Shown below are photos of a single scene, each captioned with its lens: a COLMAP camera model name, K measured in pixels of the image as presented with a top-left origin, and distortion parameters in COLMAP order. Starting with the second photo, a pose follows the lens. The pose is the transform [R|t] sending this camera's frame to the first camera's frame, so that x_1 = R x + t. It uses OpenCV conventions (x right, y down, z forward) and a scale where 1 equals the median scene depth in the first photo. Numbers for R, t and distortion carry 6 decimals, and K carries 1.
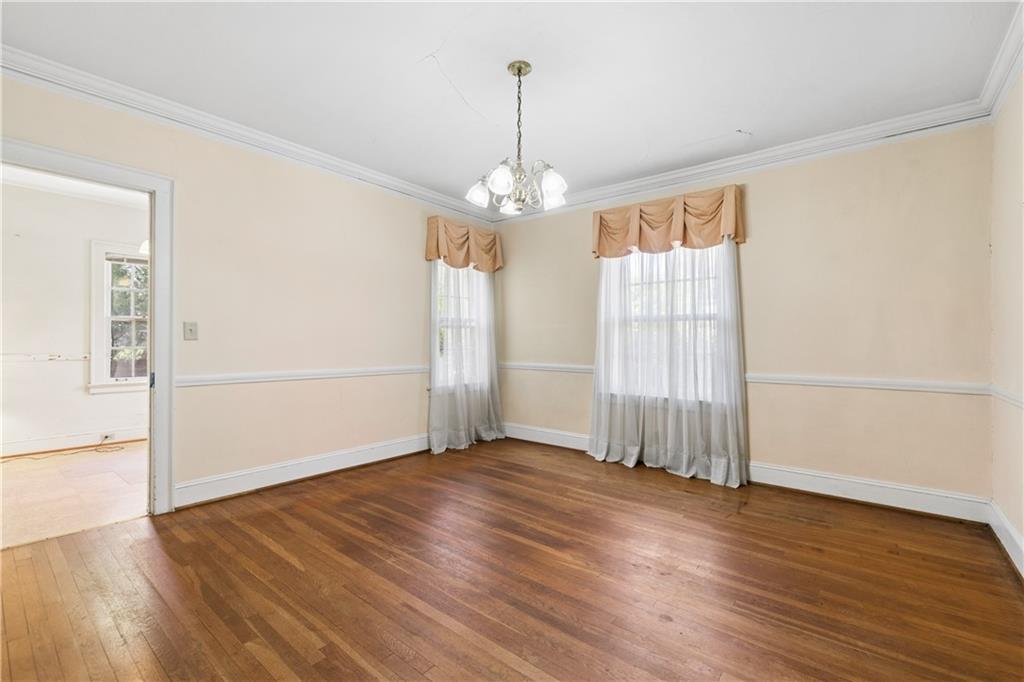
lens RADIAL K [[447.0, 0, 511.0], [0, 447.0, 342.4], [0, 0, 1]] dist [-0.008749, 0.000864]
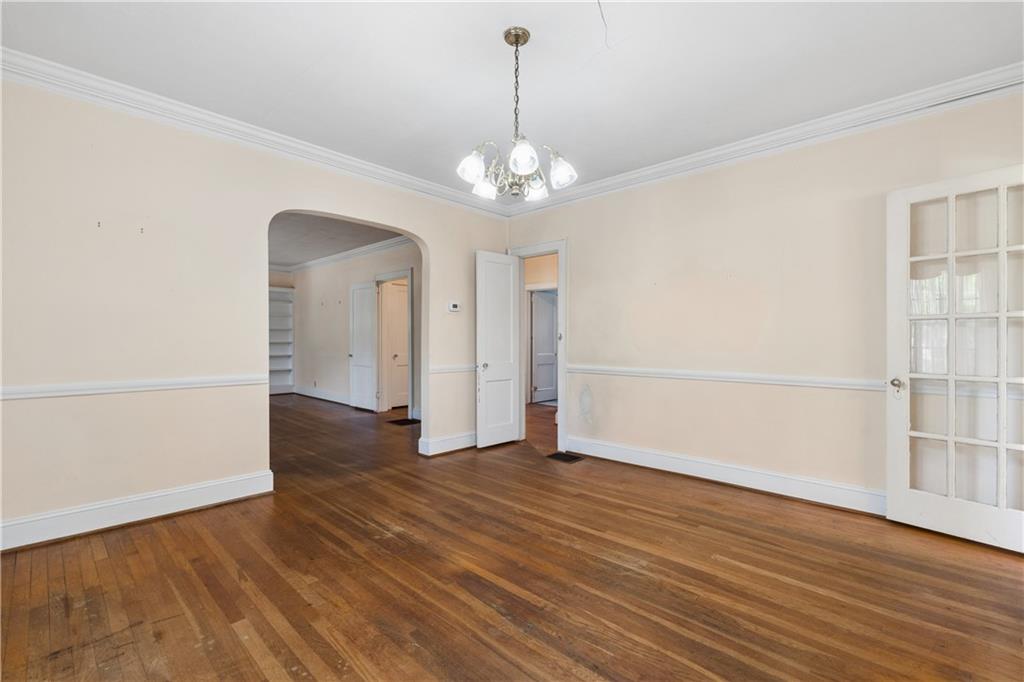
lens RADIAL K [[447.0, 0, 508.4], [0, 447.0, 339.1], [0, 0, 1]] dist [-0.008749, 0.000864]
pose [[-0.997222, -0.008292, 0.074021, -0.030998], [-0.008691, 0.999949, -0.005080, -0.001896], [-0.073975, -0.005709, -0.997244, 1.621508]]
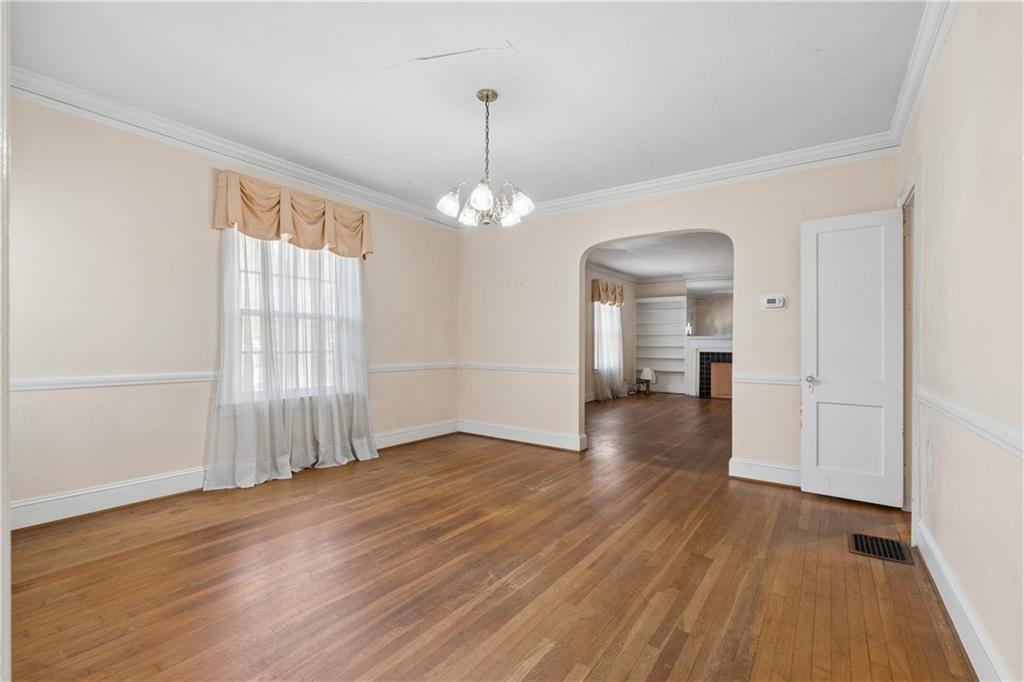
lens RADIAL K [[447.0, 0, 511.3], [0, 447.0, 342.0], [0, 0, 1]] dist [-0.008749, 0.000864]
pose [[-0.063506, -0.003242, 0.997976, -0.937123], [-0.010526, 0.999941, 0.002579, -0.005646], [-0.997926, -0.010341, -0.063537, 0.862407]]
